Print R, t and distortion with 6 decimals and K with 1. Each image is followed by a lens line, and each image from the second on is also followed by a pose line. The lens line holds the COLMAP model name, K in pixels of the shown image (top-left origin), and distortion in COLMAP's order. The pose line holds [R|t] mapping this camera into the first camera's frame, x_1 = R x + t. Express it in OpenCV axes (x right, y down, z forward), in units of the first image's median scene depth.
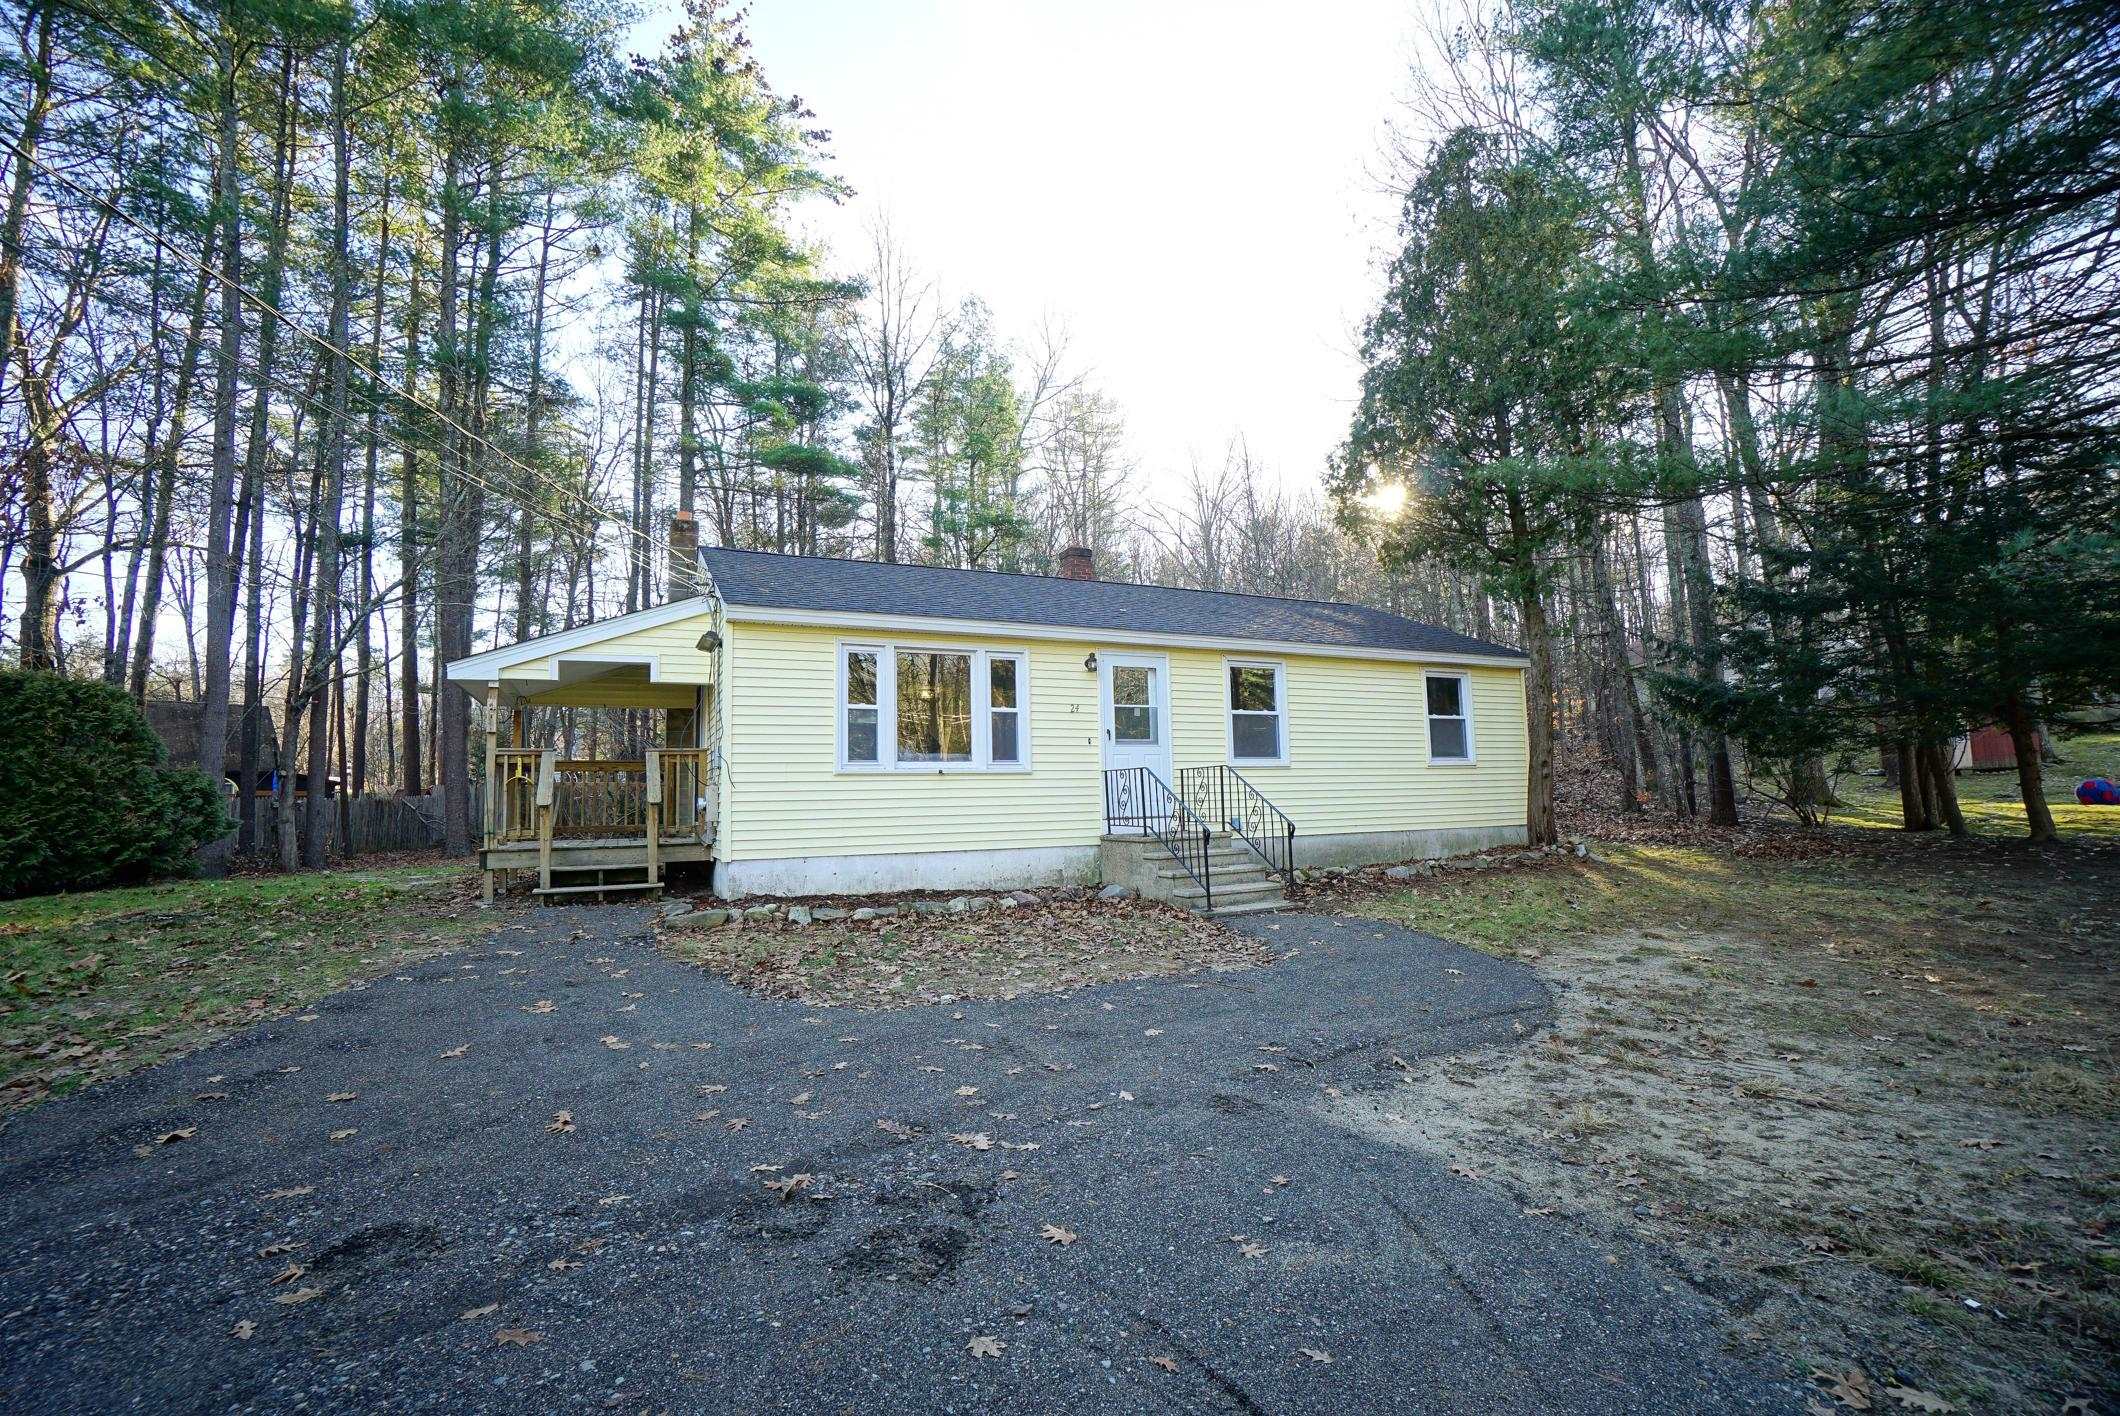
lens RADIAL K [[932.3, 0, 1047.3], [0, 932.3, 718.6], [0, 0, 1]] dist [-0.063102, 0.023844]
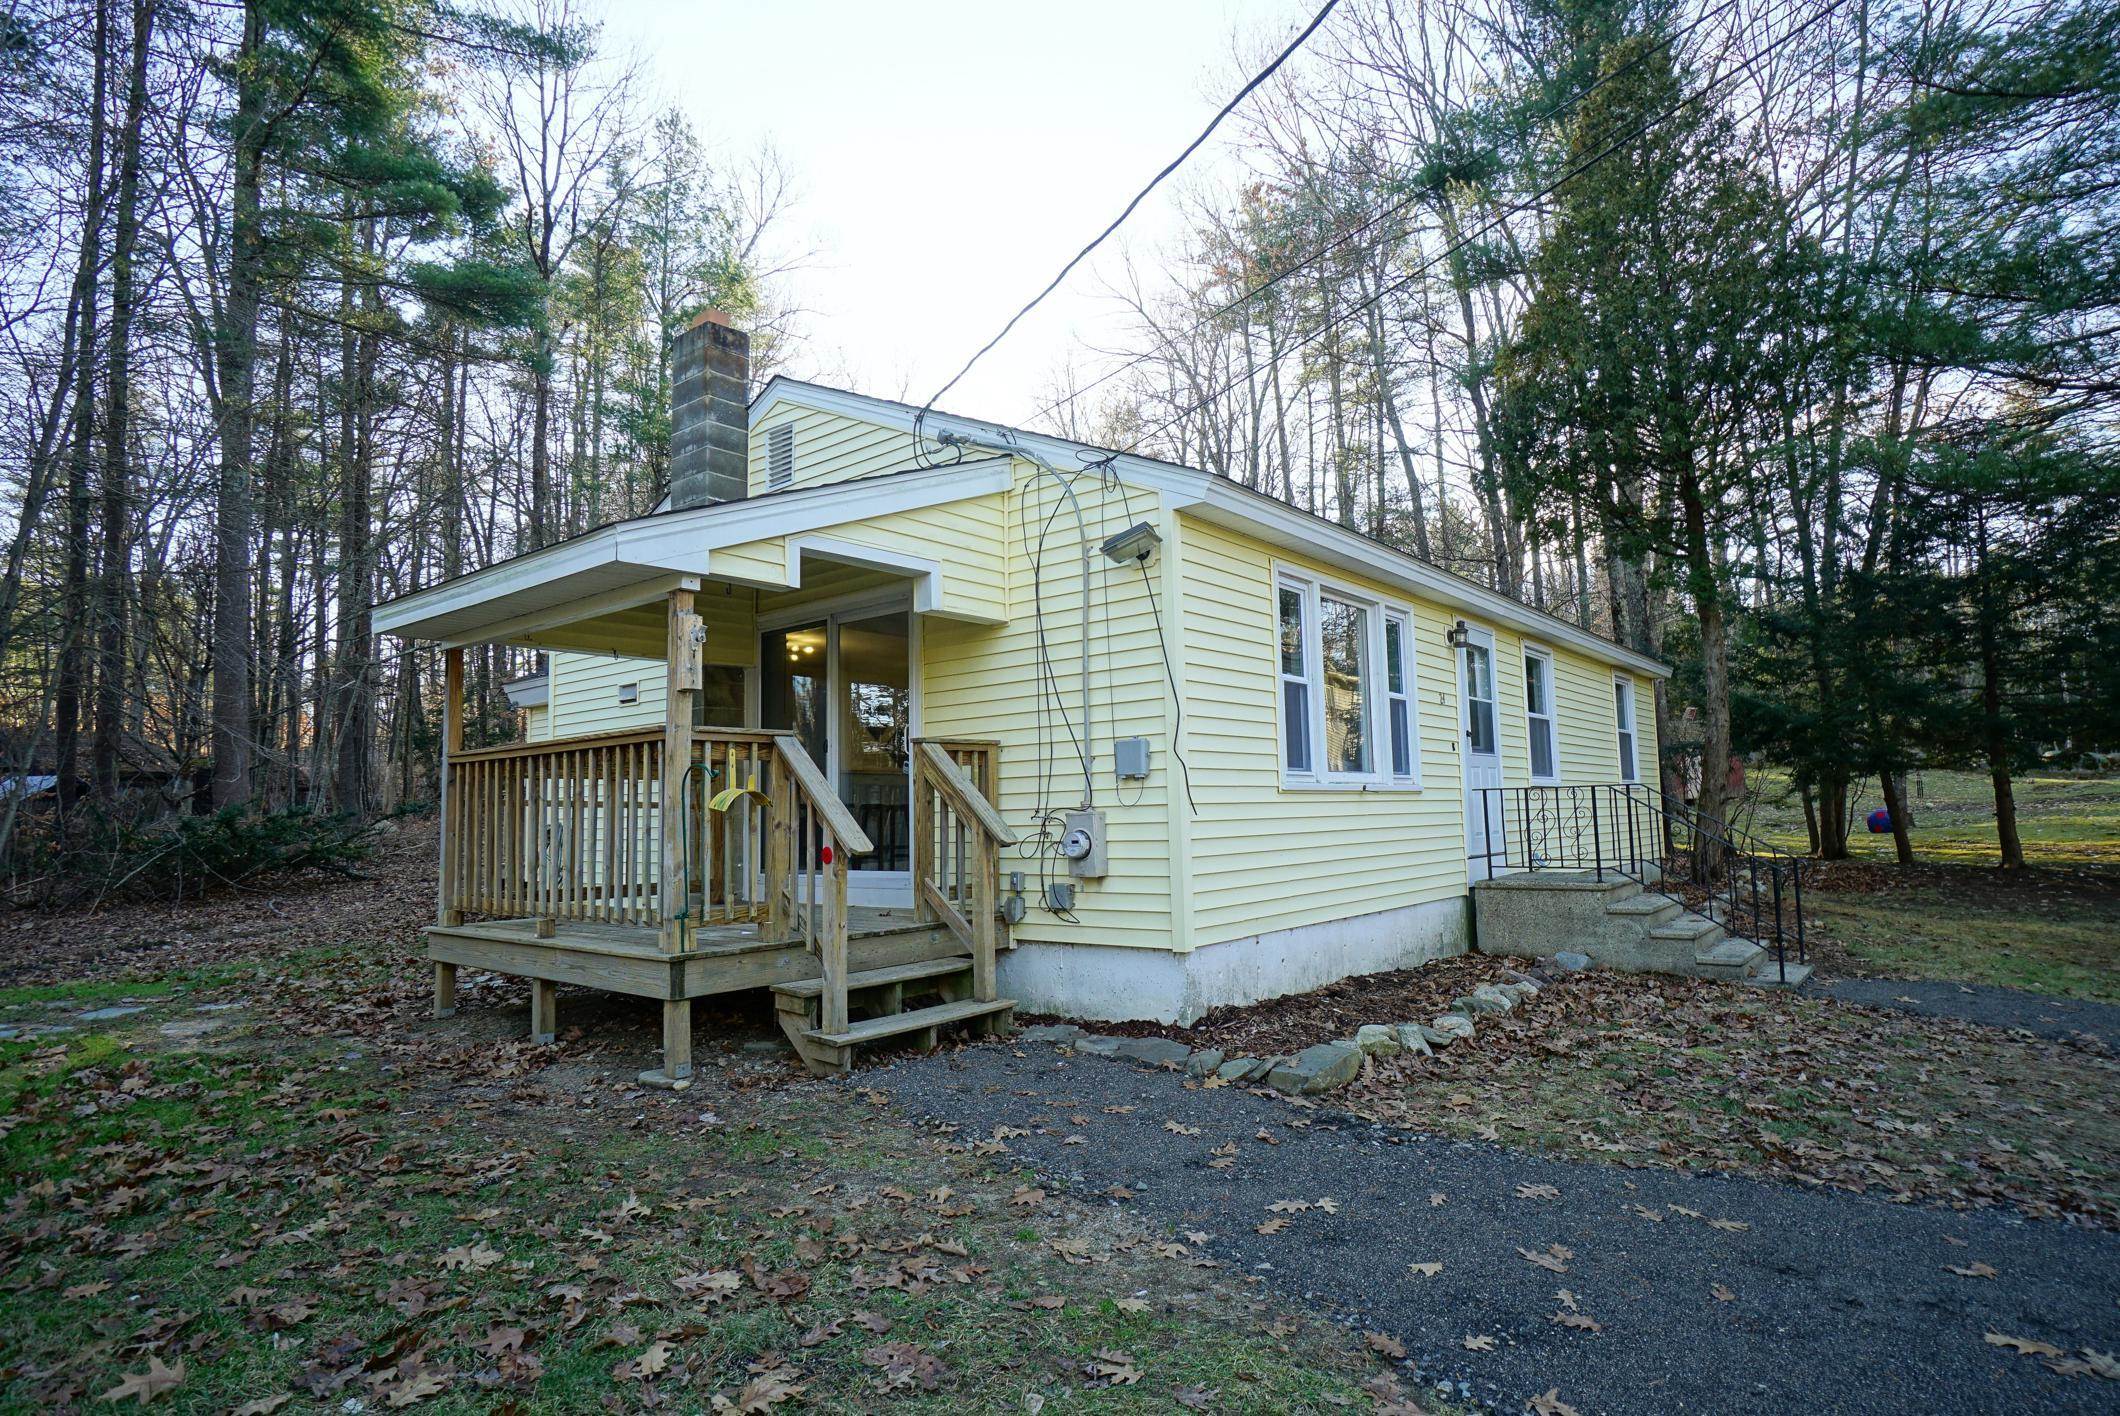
lens RADIAL K [[1107.7, 0, 1060.0], [0, 1107.7, 708.0], [0, 0, 1]] dist [-0.001469, -0.000386]
pose [[0.915719, 0.046992, 0.399063, -0.597302], [-0.045091, 0.998883, -0.014154, 0.021872], [-0.399282, -0.005033, 0.916814, 0.381305]]
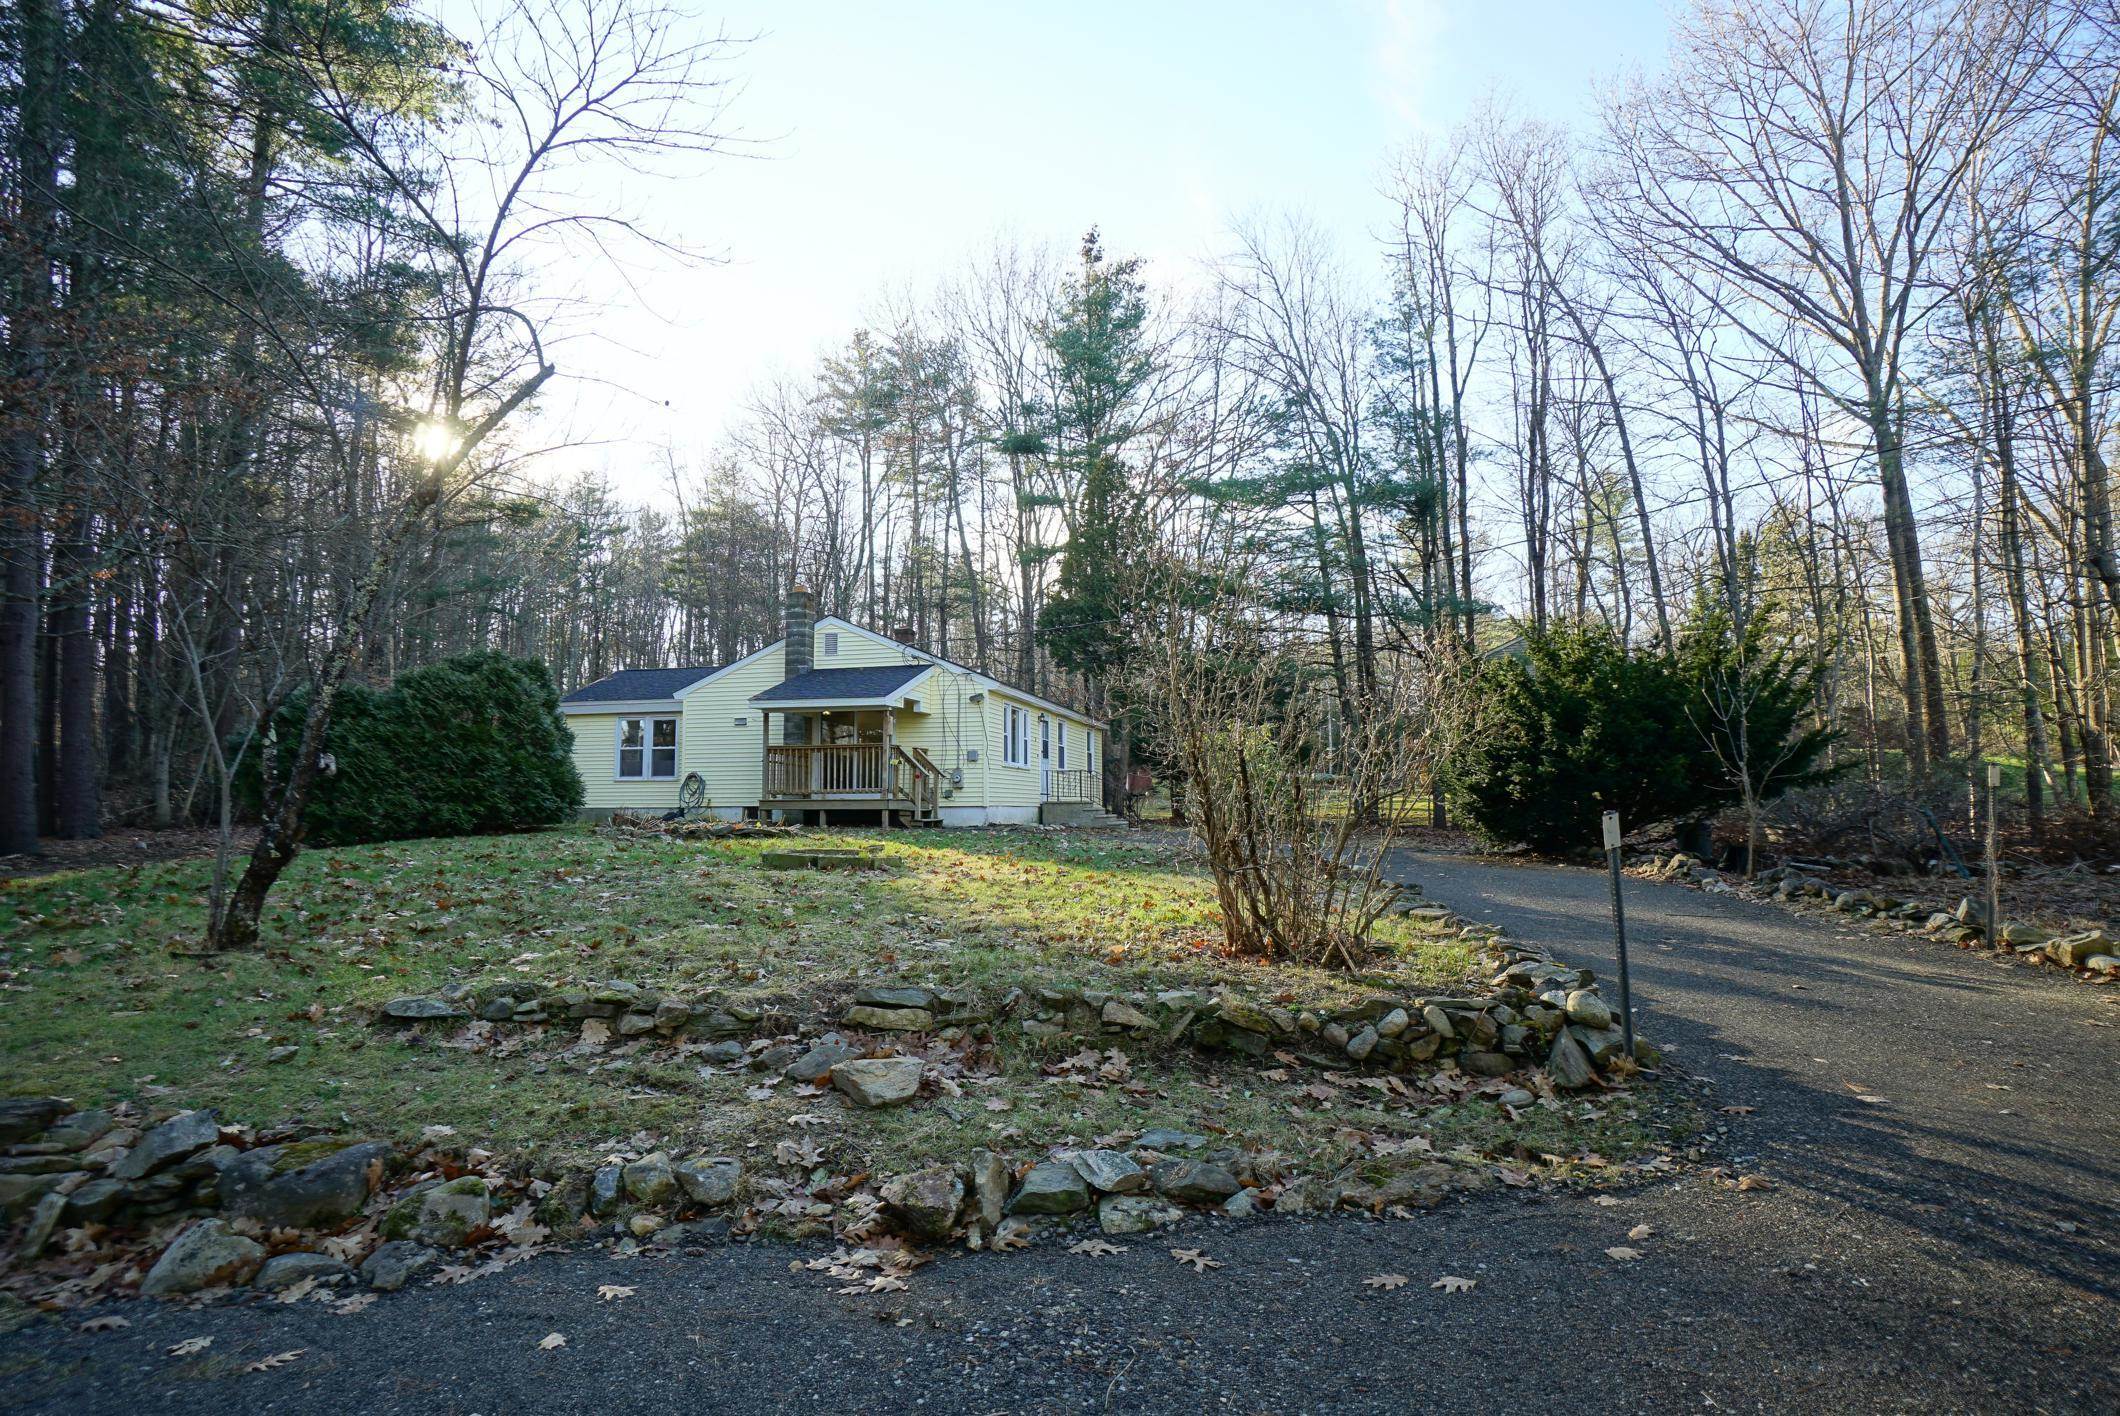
lens RADIAL K [[1107.7, 0, 1060.0], [0, 1107.7, 708.0], [0, 0, 1]] dist [-0.001469, -0.000386]
pose [[0.649319, 0.095598, 0.754484, -1.846136], [-0.090017, 0.994755, -0.048572, 0.035301], [-0.755170, -0.036378, 0.654519, -0.629585]]
